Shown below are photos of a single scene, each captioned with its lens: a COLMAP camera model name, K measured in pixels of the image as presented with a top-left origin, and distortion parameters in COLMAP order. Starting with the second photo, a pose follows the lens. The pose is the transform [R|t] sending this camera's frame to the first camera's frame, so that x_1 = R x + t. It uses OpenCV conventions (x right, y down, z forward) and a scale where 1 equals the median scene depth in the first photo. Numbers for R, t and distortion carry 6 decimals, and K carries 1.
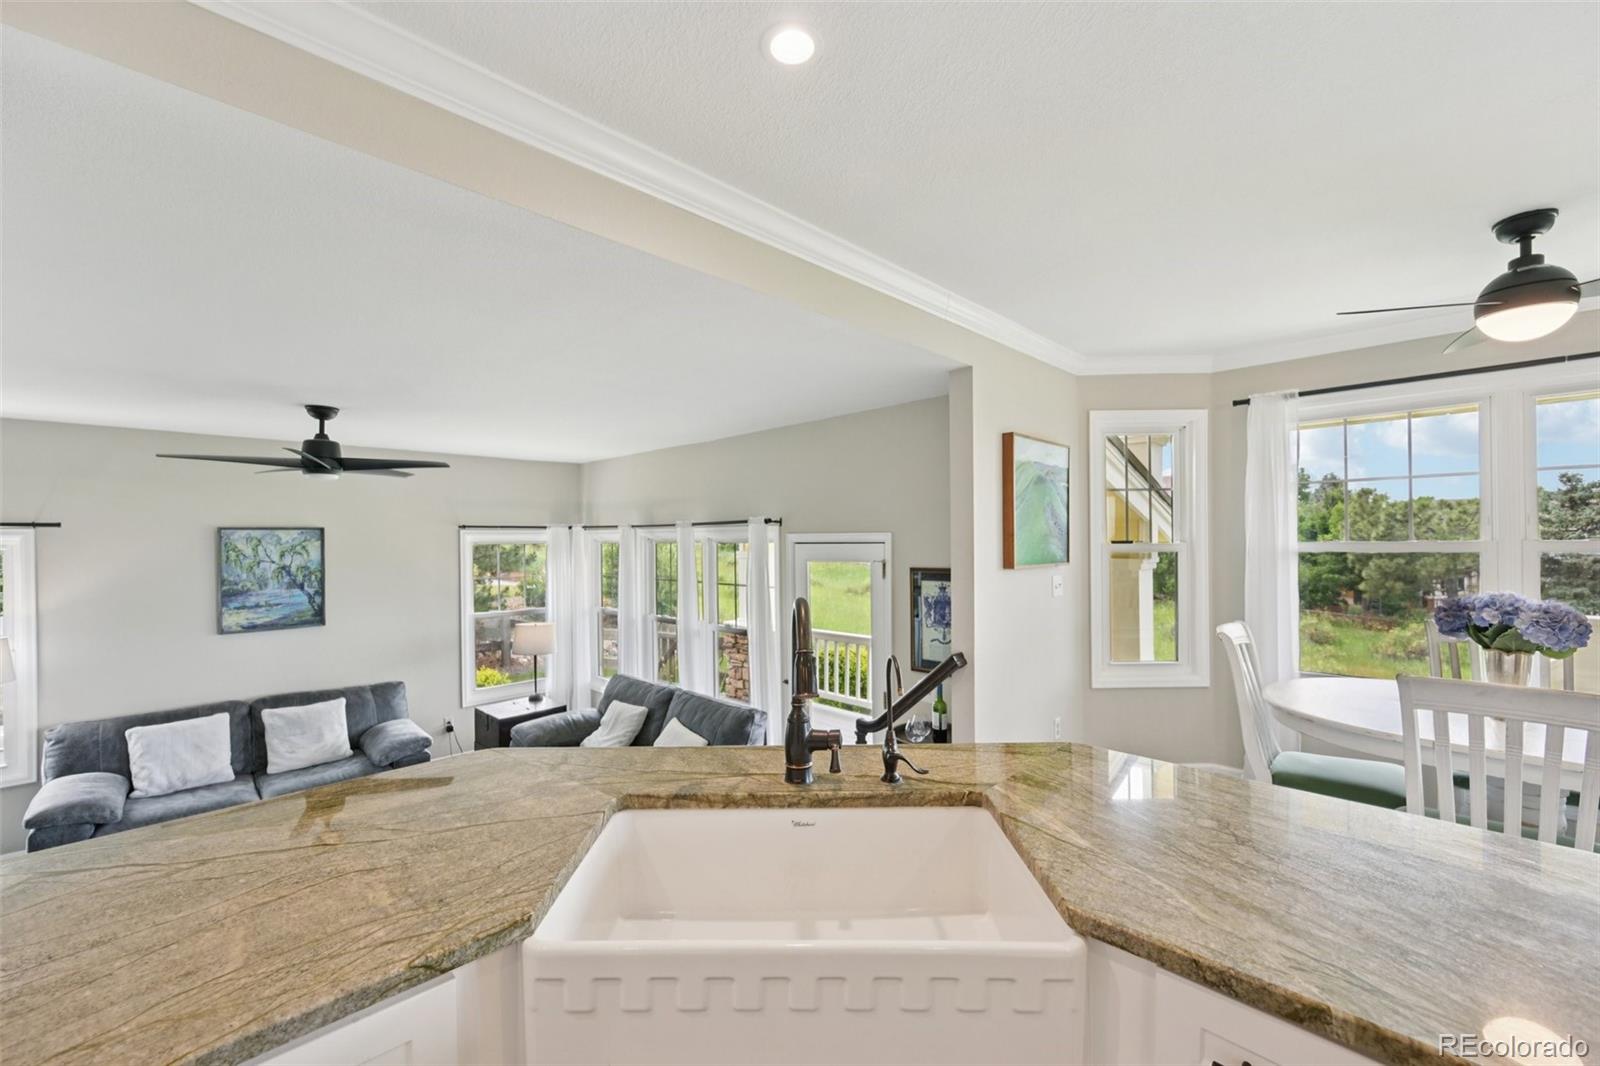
lens RADIAL K [[640.3, 0, 802.8], [0, 640.3, 540.2], [0, 0, 1]] dist [-0.001781, -0.000595]
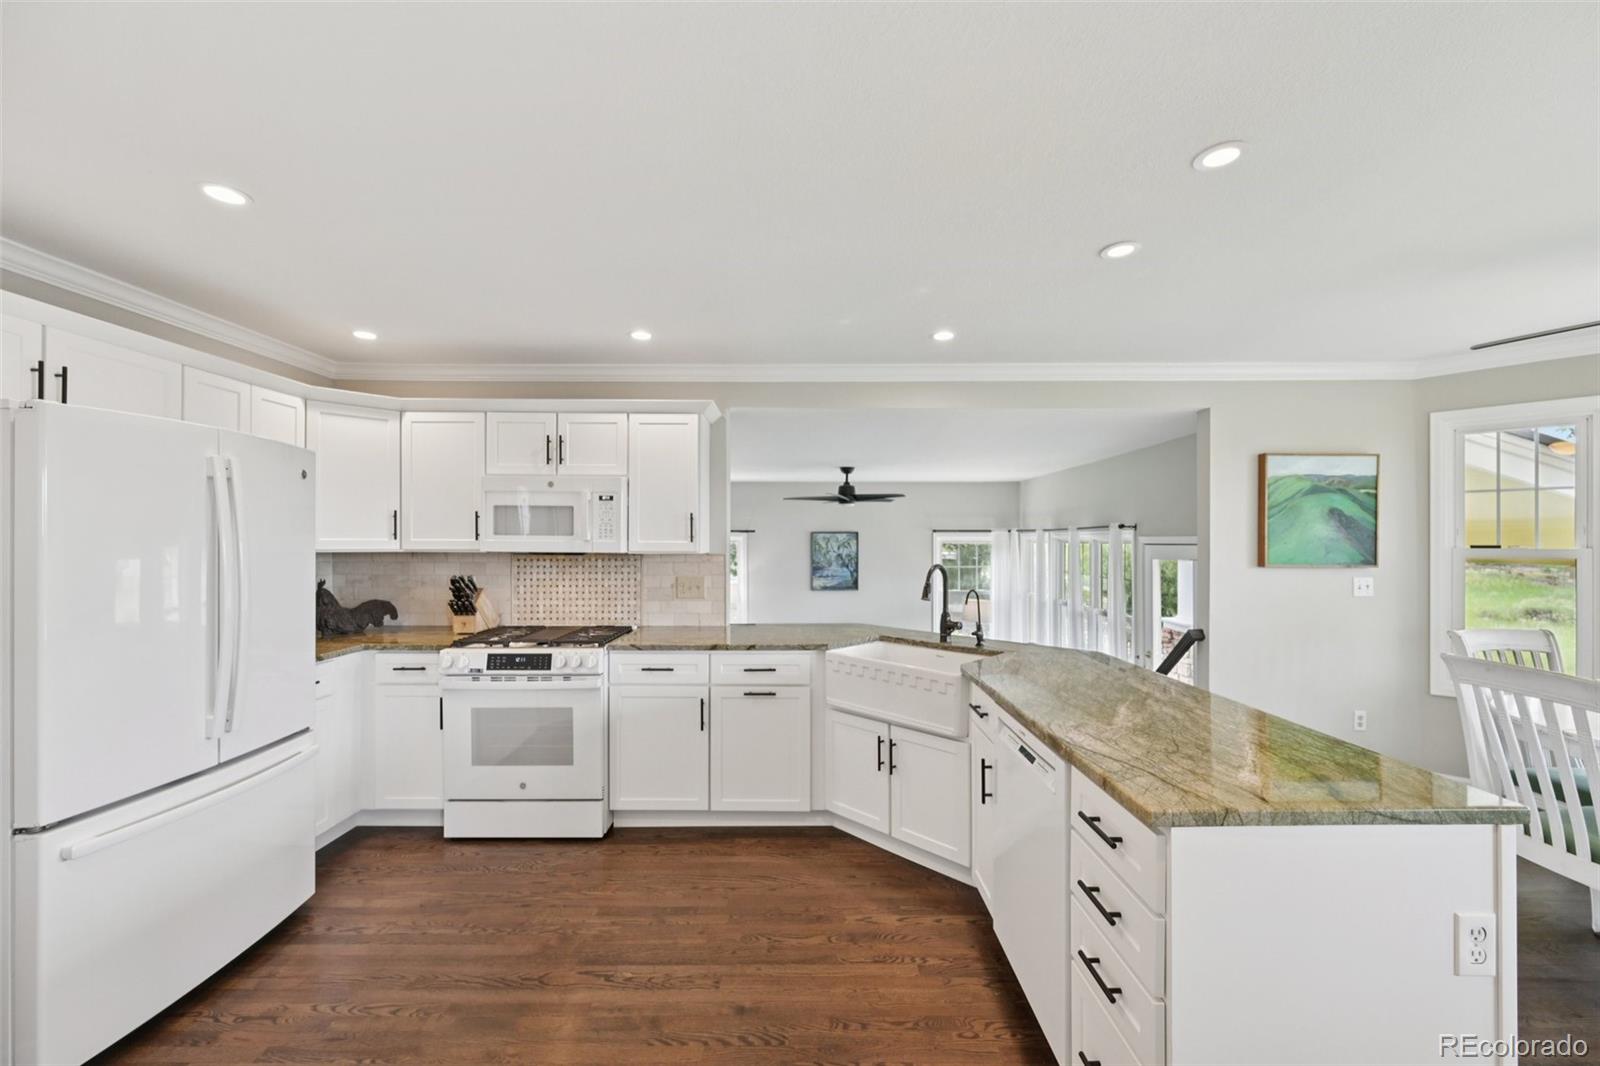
lens RADIAL K [[632.4, 0, 807.3], [0, 632.4, 542.0], [0, 0, 1]] dist [-0.001080, -0.000106]
pose [[0.705007, 0.008807, -0.709145, 0.465165], [-0.006816, 0.999961, 0.005642, -0.002259], [0.709167, 0.000857, 0.705040, -0.368805]]
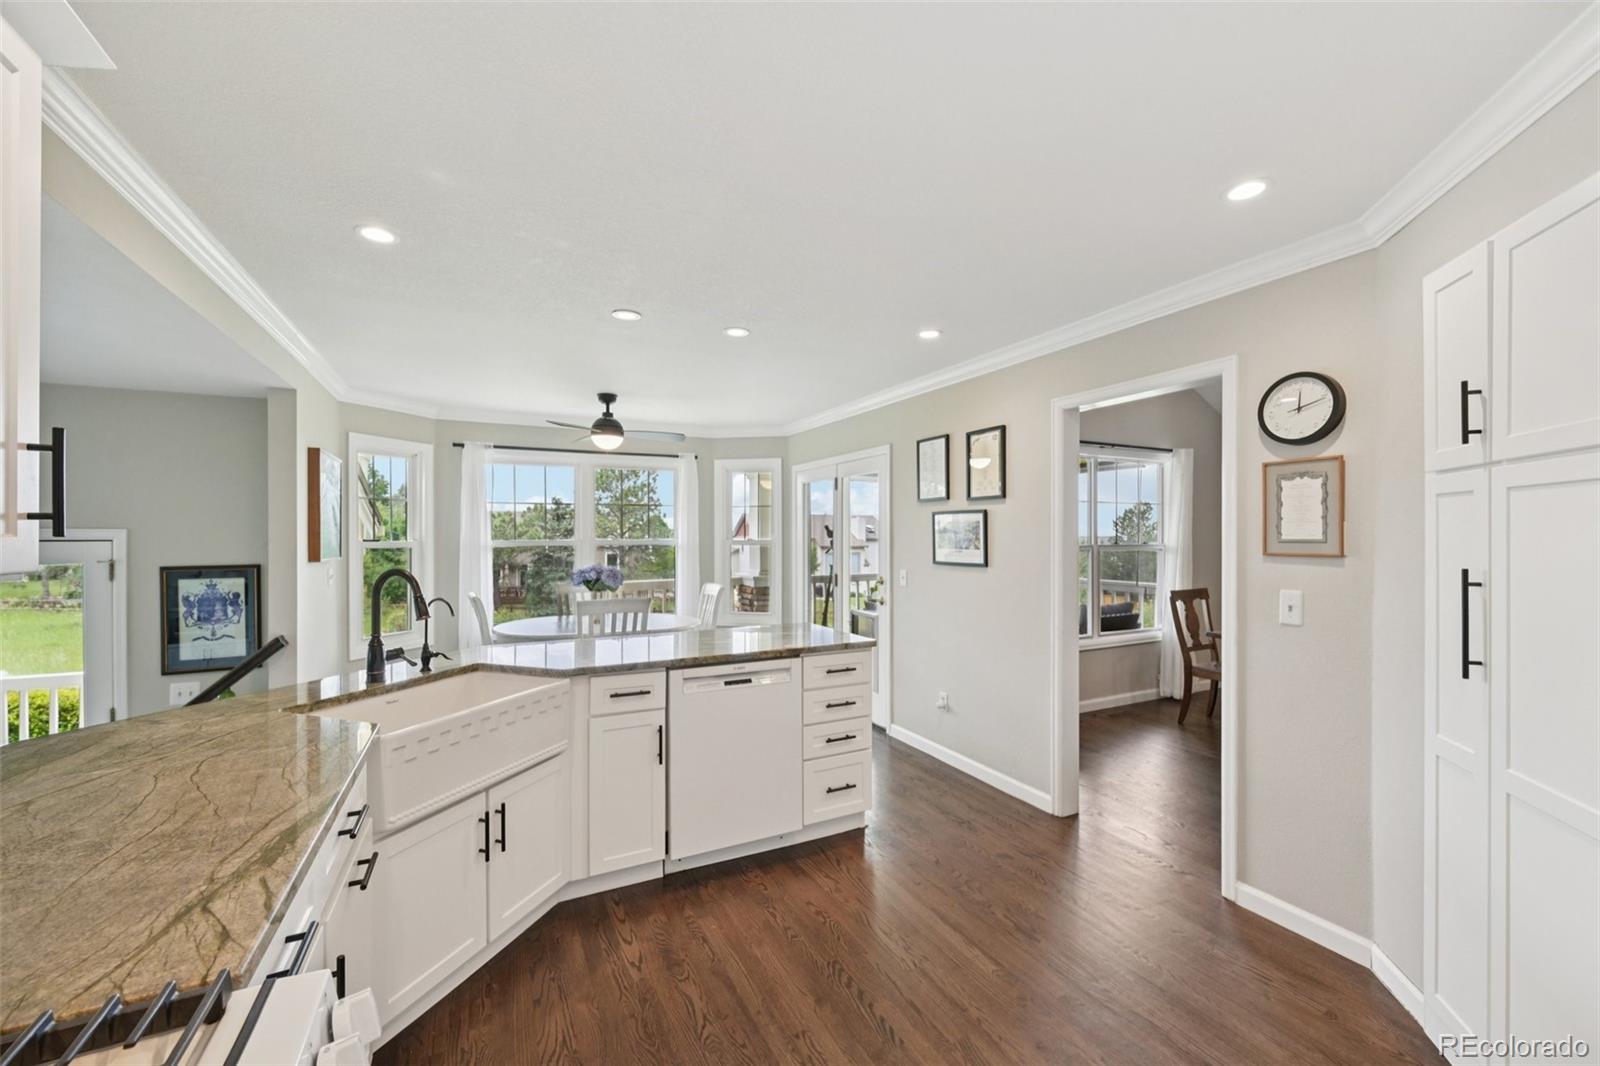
lens RADIAL K [[640.3, 0, 802.8], [0, 640.3, 540.2], [0, 0, 1]] dist [-0.001781, -0.000595]
pose [[0.312536, 0.002875, 0.949902, -0.434809], [0.000125, 0.999995, -0.003067, 0.006569], [-0.949906, 0.001077, 0.312534, -0.195337]]
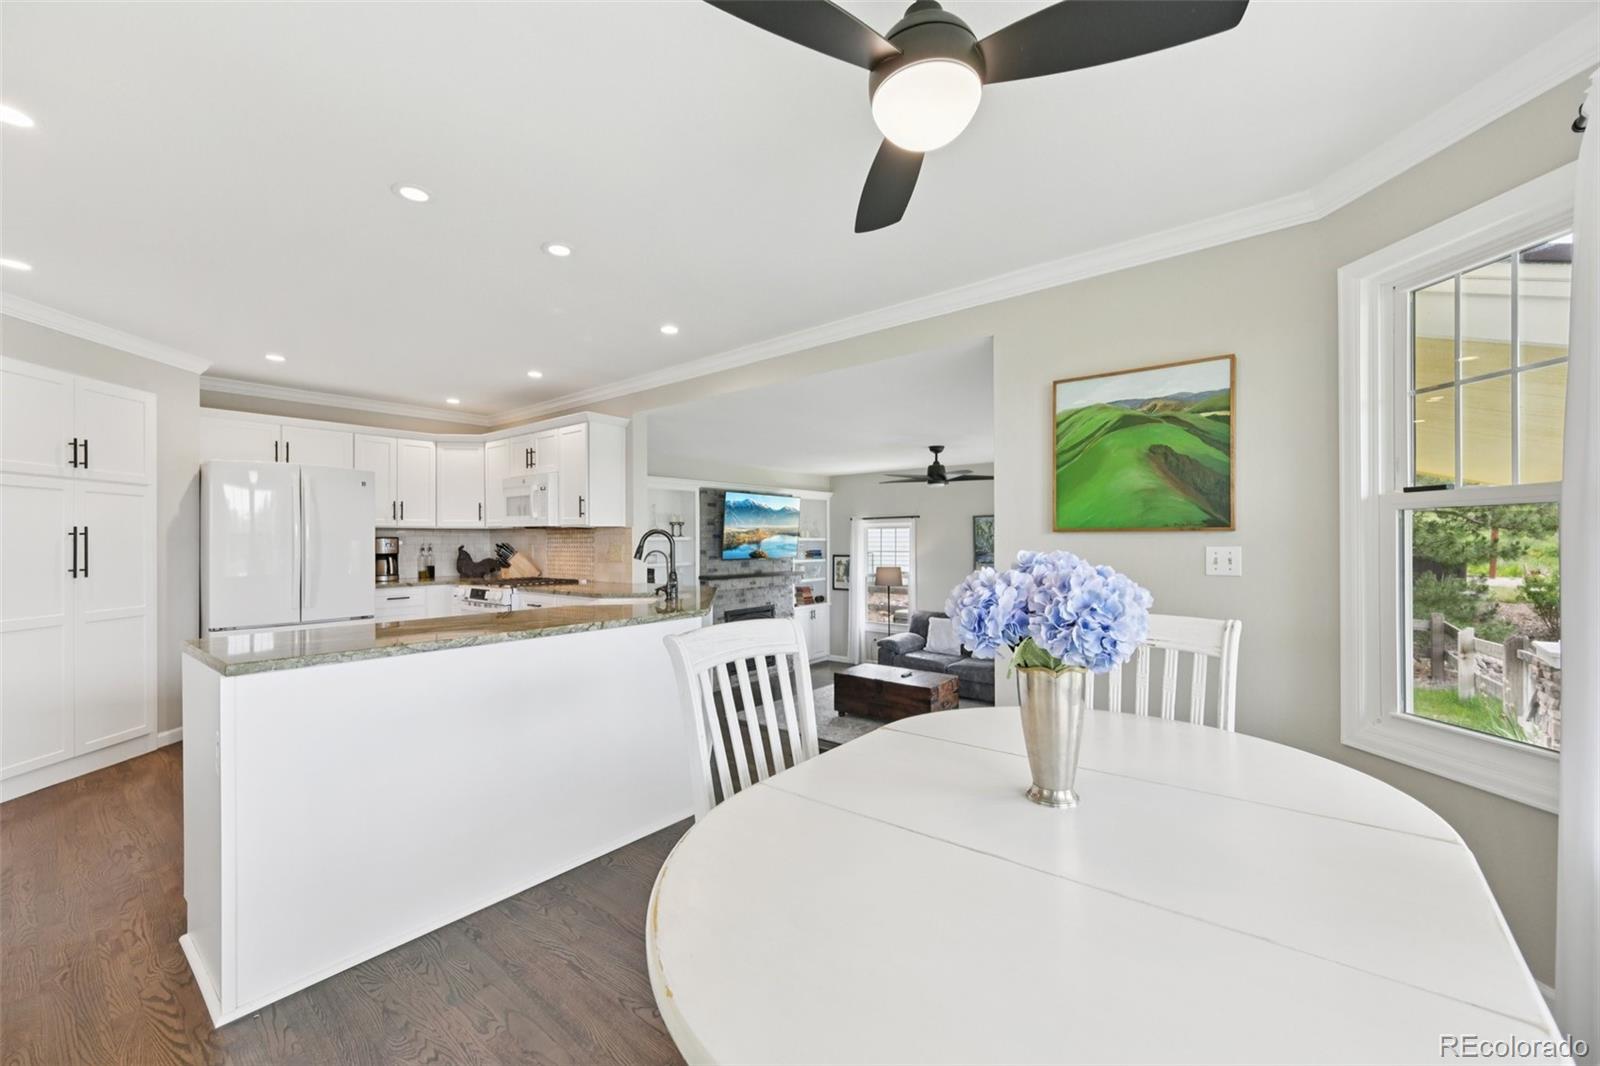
lens RADIAL K [[632.4, 0, 807.3], [0, 632.4, 542.0], [0, 0, 1]] dist [-0.001080, -0.000106]
pose [[0.108373, 0.010144, -0.994059, 0.975088], [0.003077, 0.999940, 0.010540, 0.040087], [0.994106, -0.004201, 0.108335, 0.453606]]
